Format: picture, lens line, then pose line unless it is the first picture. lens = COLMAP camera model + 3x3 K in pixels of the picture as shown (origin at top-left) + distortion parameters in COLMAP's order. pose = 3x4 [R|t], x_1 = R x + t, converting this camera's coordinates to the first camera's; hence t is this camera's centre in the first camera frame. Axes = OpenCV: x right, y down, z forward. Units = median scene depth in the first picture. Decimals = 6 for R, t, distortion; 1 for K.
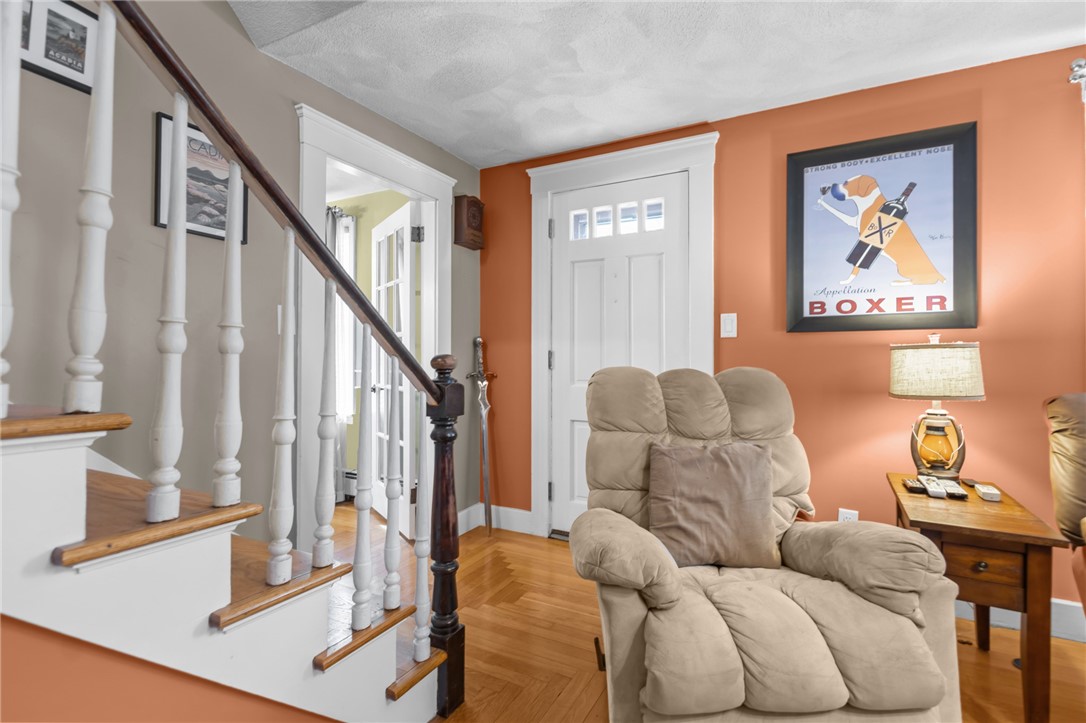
lens RADIAL K [[506.3, 0, 541.1], [0, 506.3, 356.2], [0, 0, 1]] dist [0.007628, -0.002048]
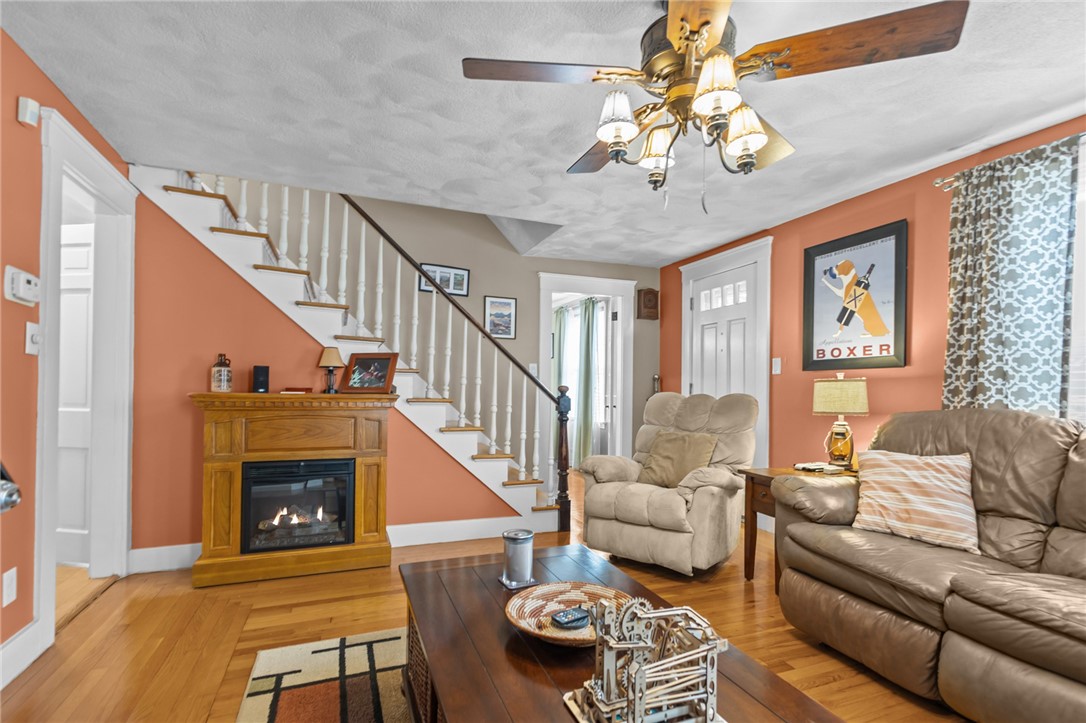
lens RADIAL K [[506.3, 0, 536.9], [0, 506.3, 386.2], [0, 0, 1]] dist [0.007628, -0.002048]
pose [[0.758018, 0.002454, -0.652229, 0.970975], [-0.004918, 0.999986, -0.001953, 0.003832], [0.652215, 0.004688, 0.758020, -0.687060]]
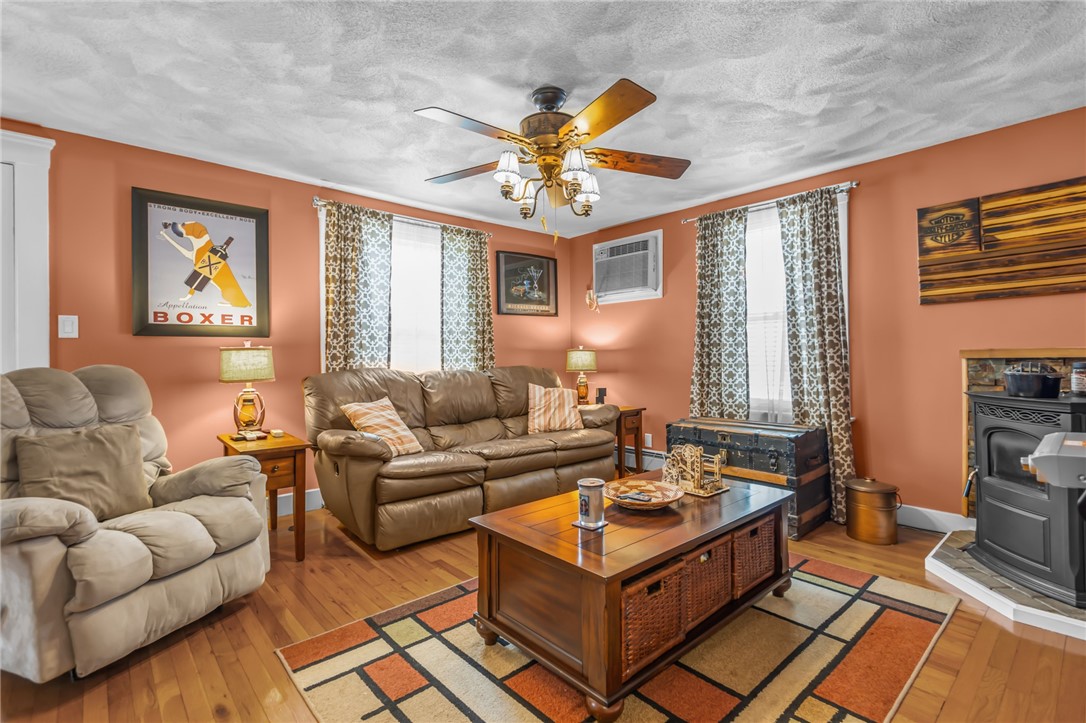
lens RADIAL K [[506.3, 0, 545.0], [0, 506.3, 353.6], [0, 0, 1]] dist [0.007628, -0.002048]
pose [[0.337833, -0.001568, 0.941205, -0.356723], [0.003922, 0.999992, 0.000258, -0.001236], [-0.941198, 0.003604, 0.337836, -0.360680]]
